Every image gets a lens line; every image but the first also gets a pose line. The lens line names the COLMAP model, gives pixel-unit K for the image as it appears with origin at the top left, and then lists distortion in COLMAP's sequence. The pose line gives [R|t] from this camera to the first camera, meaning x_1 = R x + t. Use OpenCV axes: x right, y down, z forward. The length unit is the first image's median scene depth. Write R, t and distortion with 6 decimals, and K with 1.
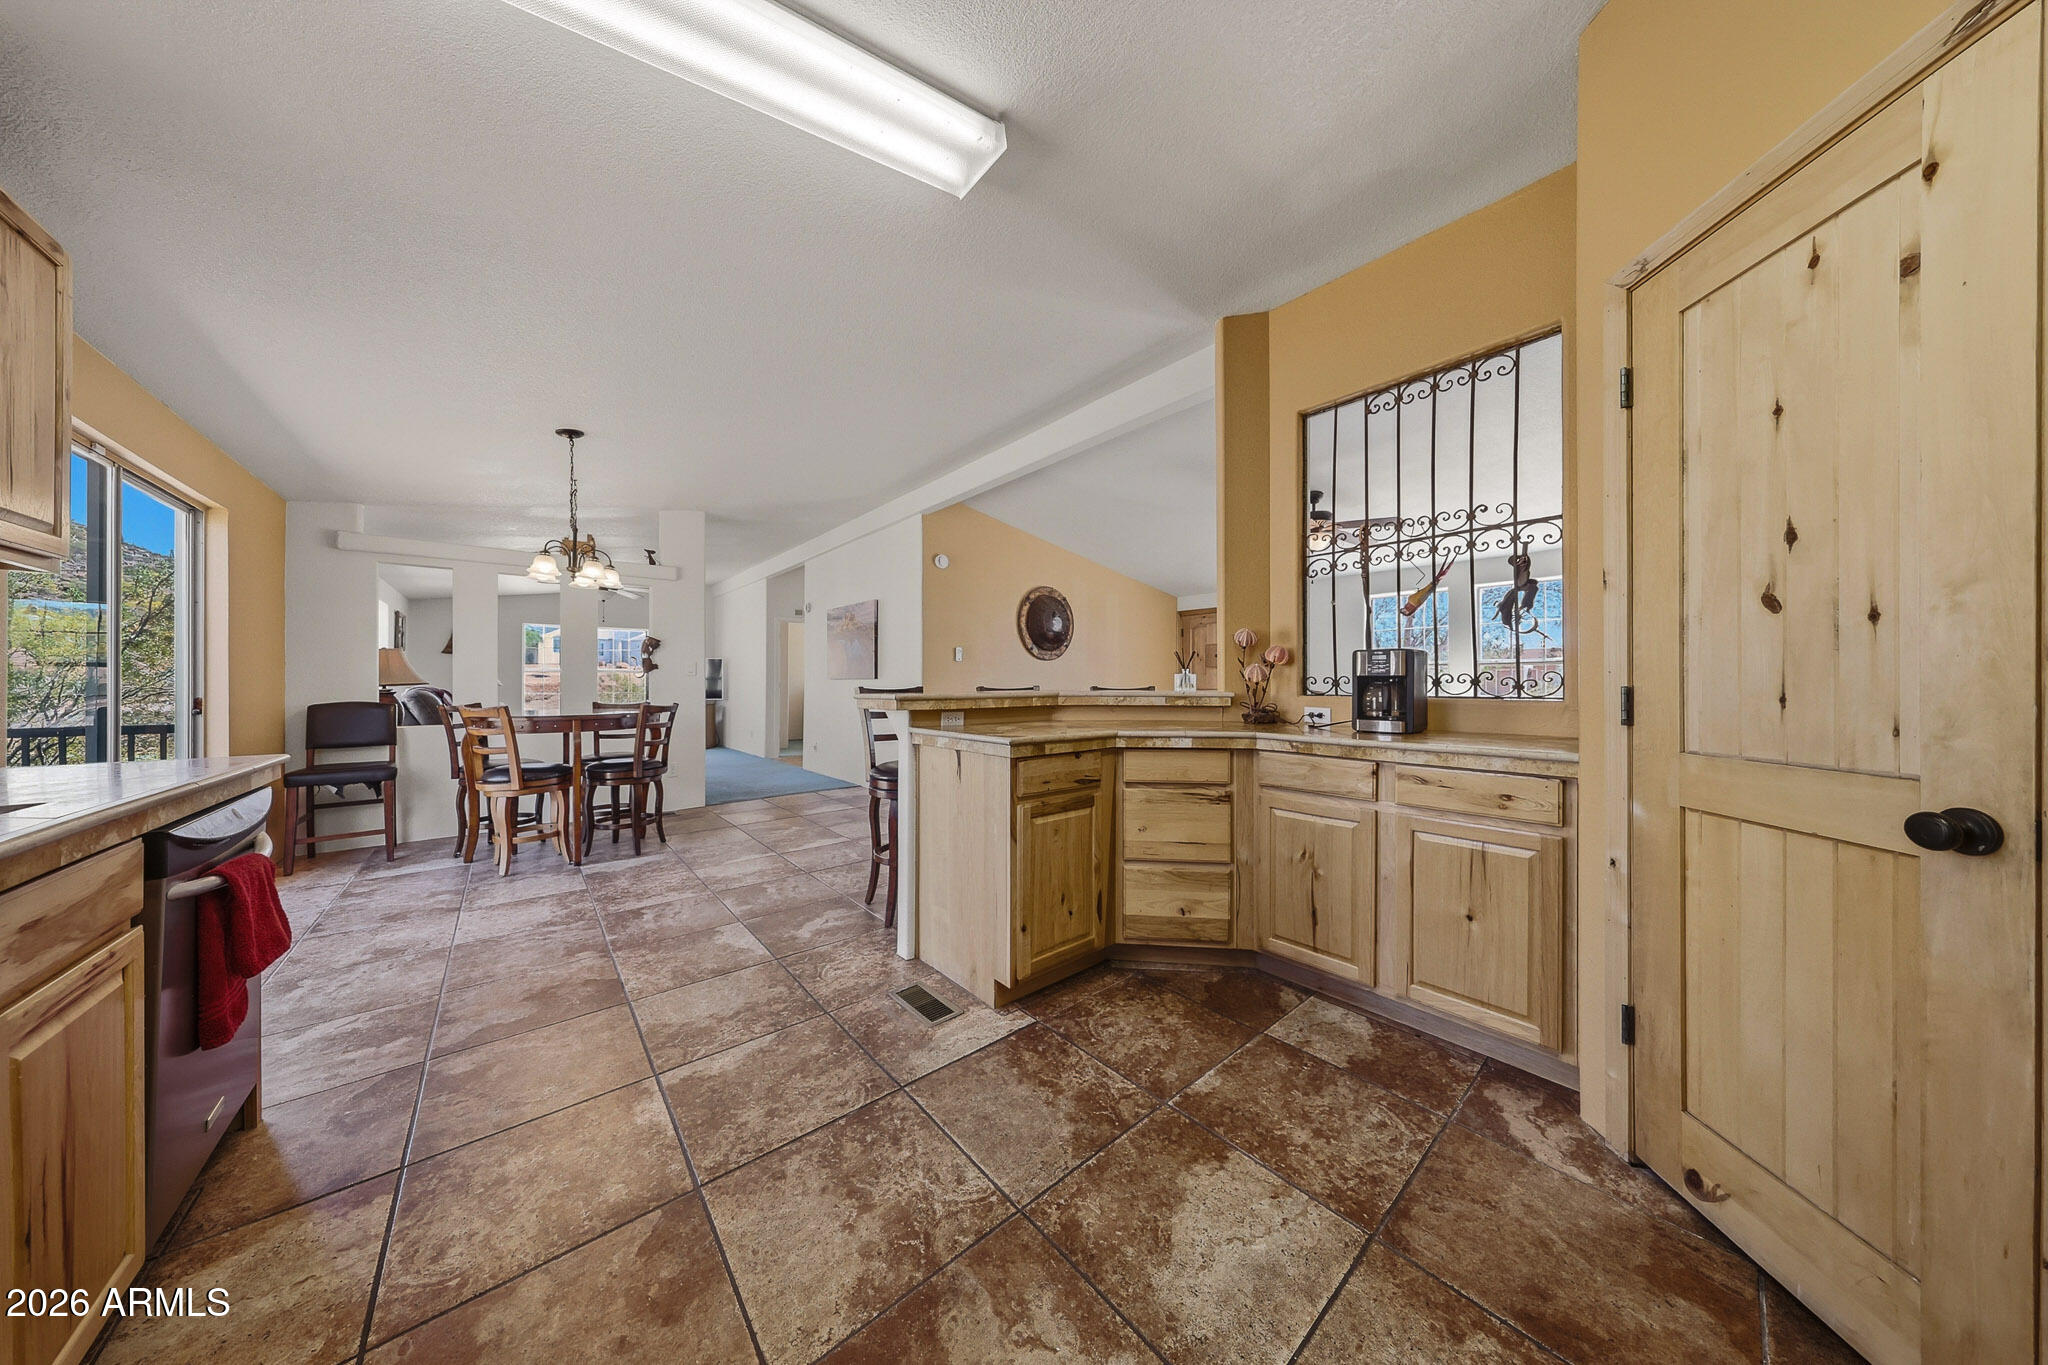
lens RADIAL K [[600.5, 0, 1019.5], [0, 600.5, 681.8], [0, 0, 1]] dist [-0.001512, 0.000027]
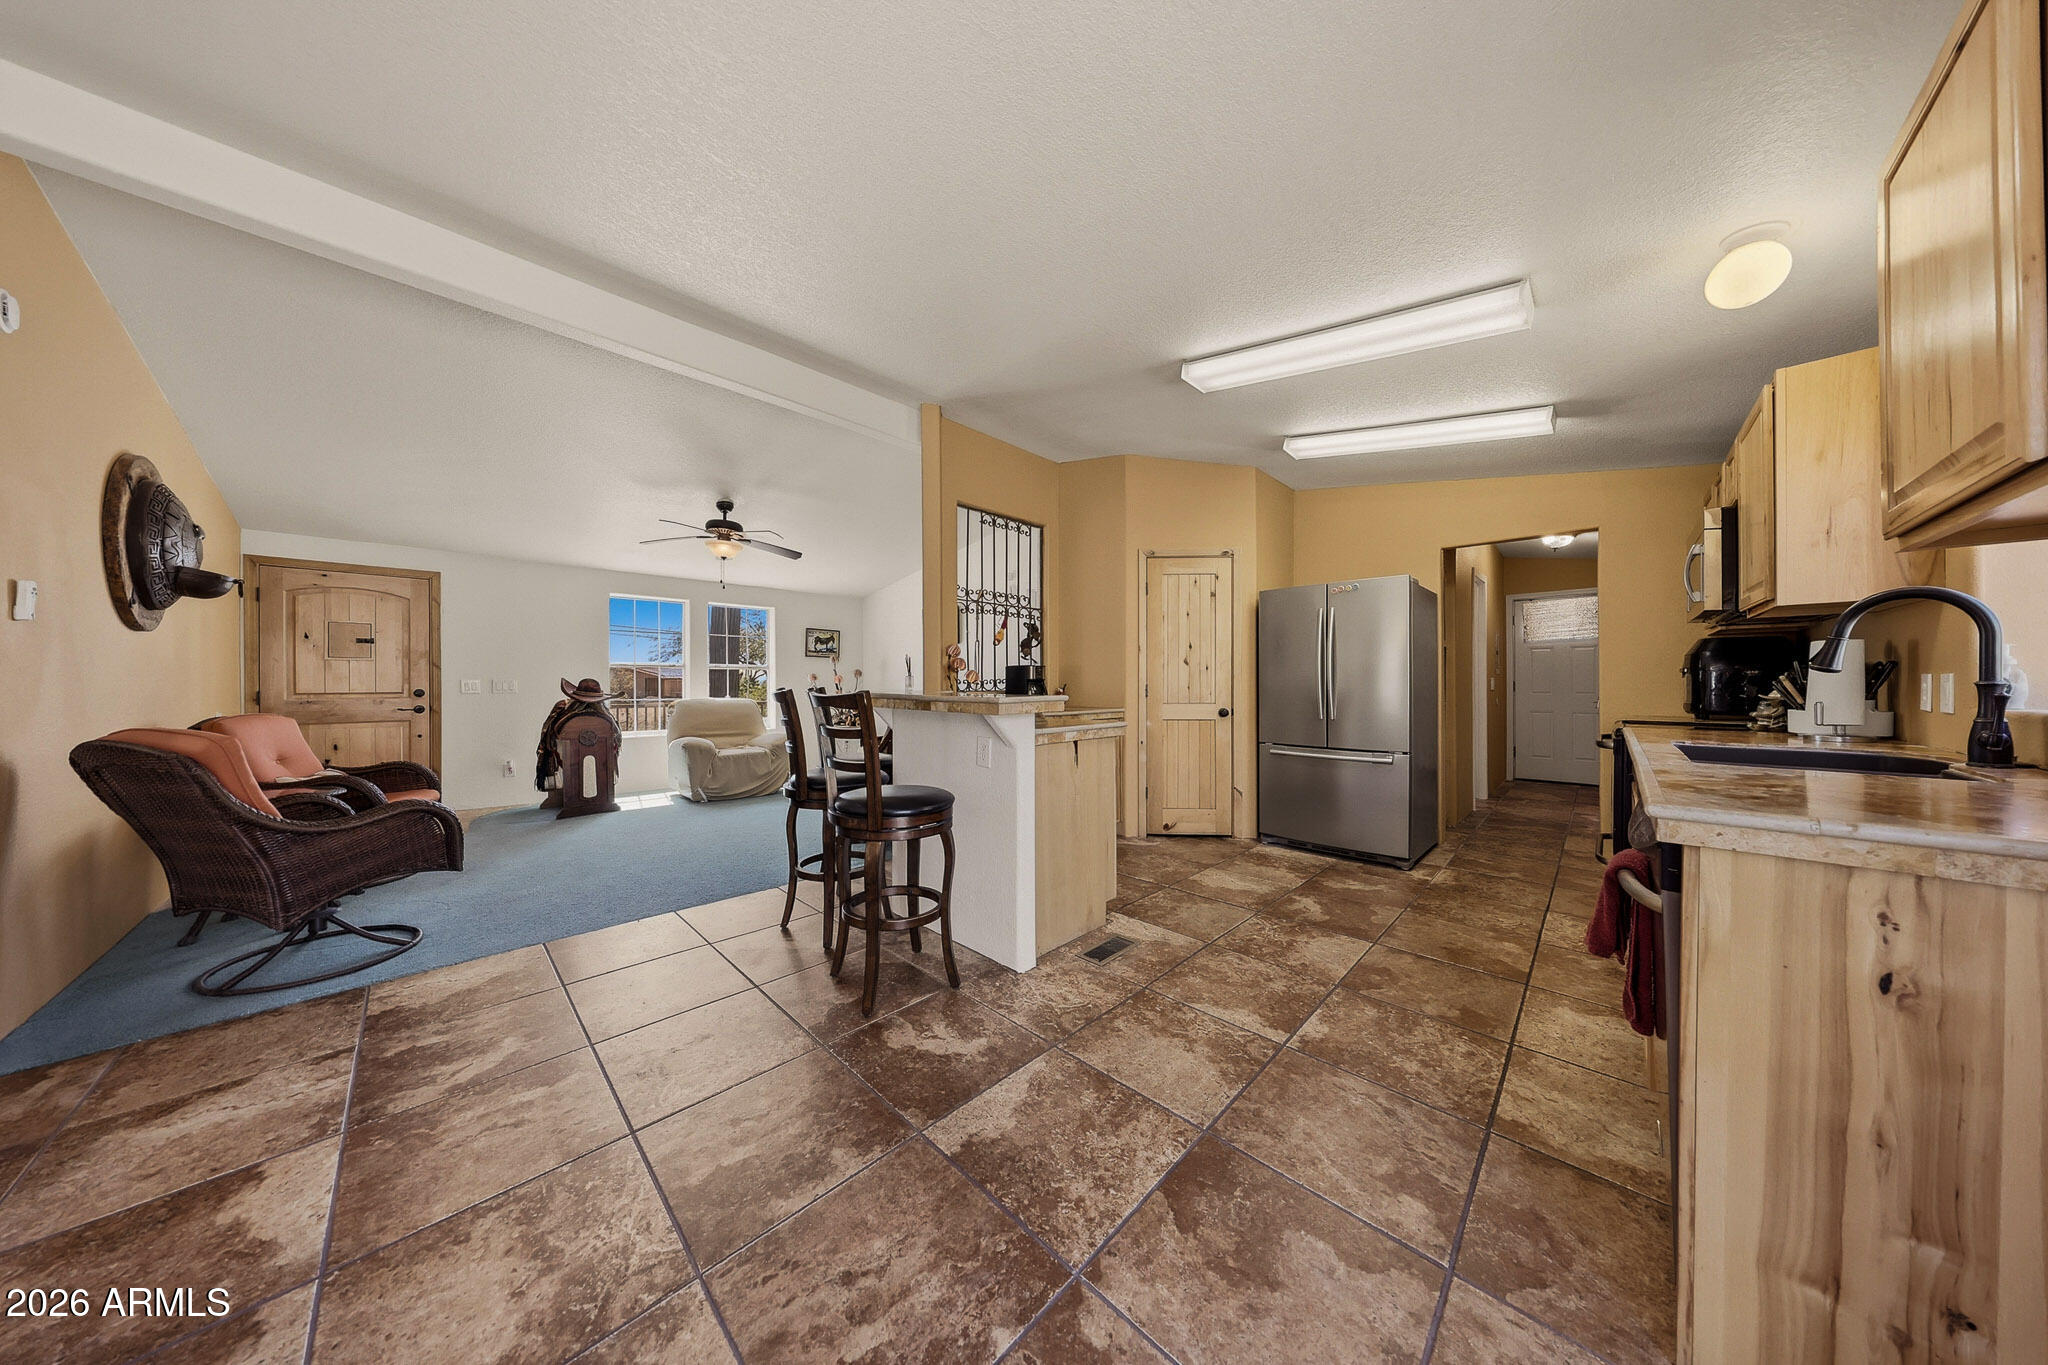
lens RADIAL K [[600.5, 0, 1018.1], [0, 600.5, 681.8], [0, 0, 1]] dist [-0.001512, 0.000027]
pose [[-0.088516, -0.000775, 0.996074, -1.483153], [-0.002931, 0.999996, 0.000518, -0.005172], [-0.996070, -0.002874, -0.088518, 1.419539]]
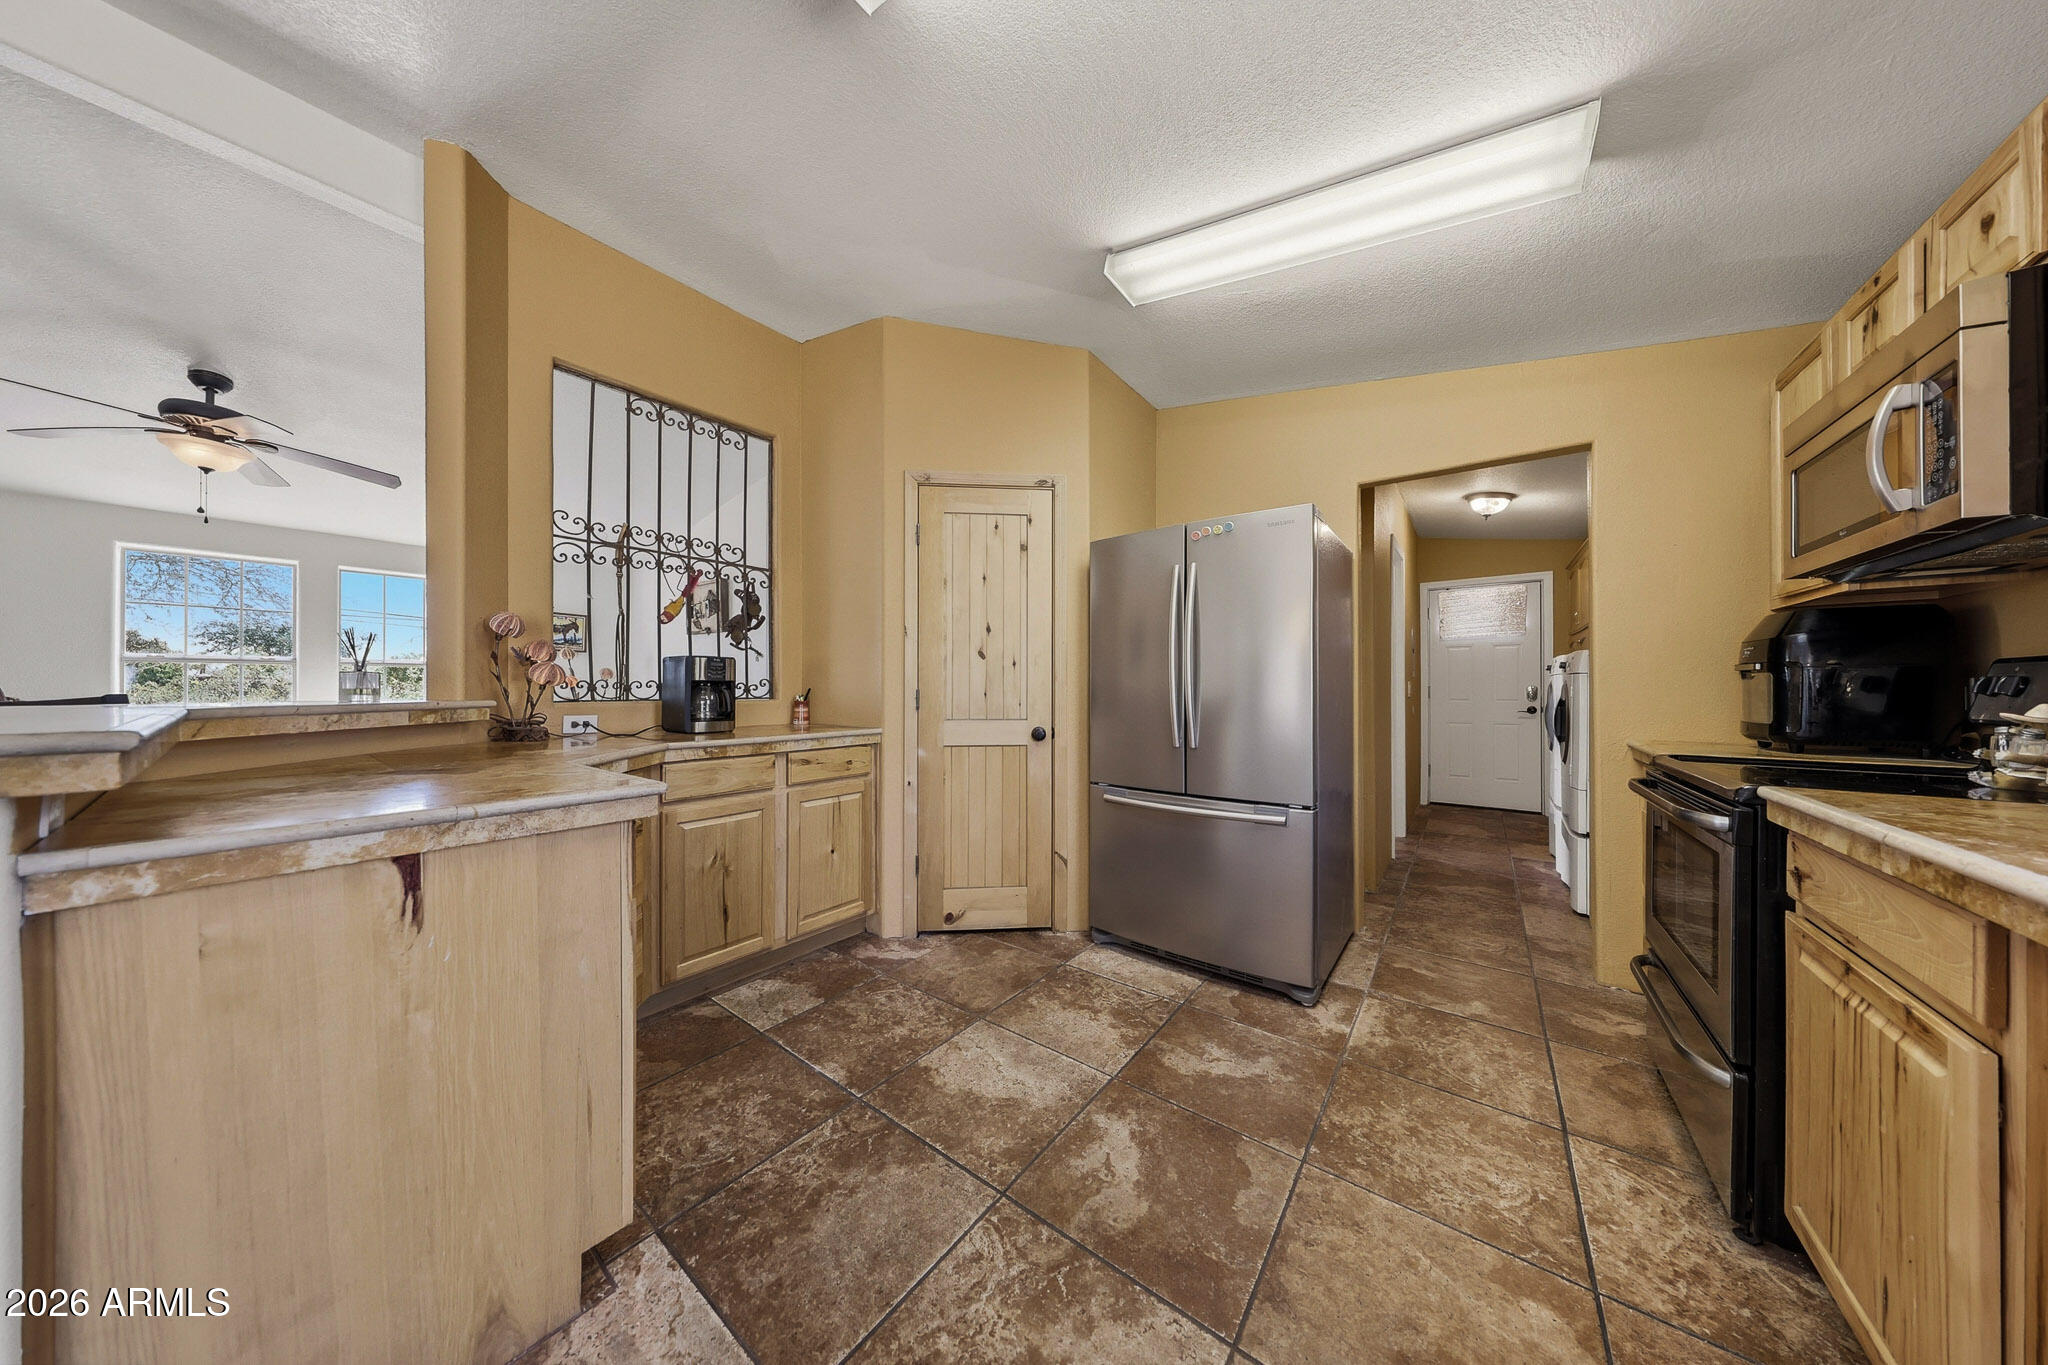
lens RADIAL K [[600.5, 0, 1019.1], [0, 600.5, 683.9], [0, 0, 1]] dist [-0.001512, 0.000027]
pose [[-0.211924, 0.002335, 0.977283, -0.683521], [-0.004579, 0.999984, -0.003382, -0.003924], [-0.977275, -0.005191, -0.211910, 0.795141]]
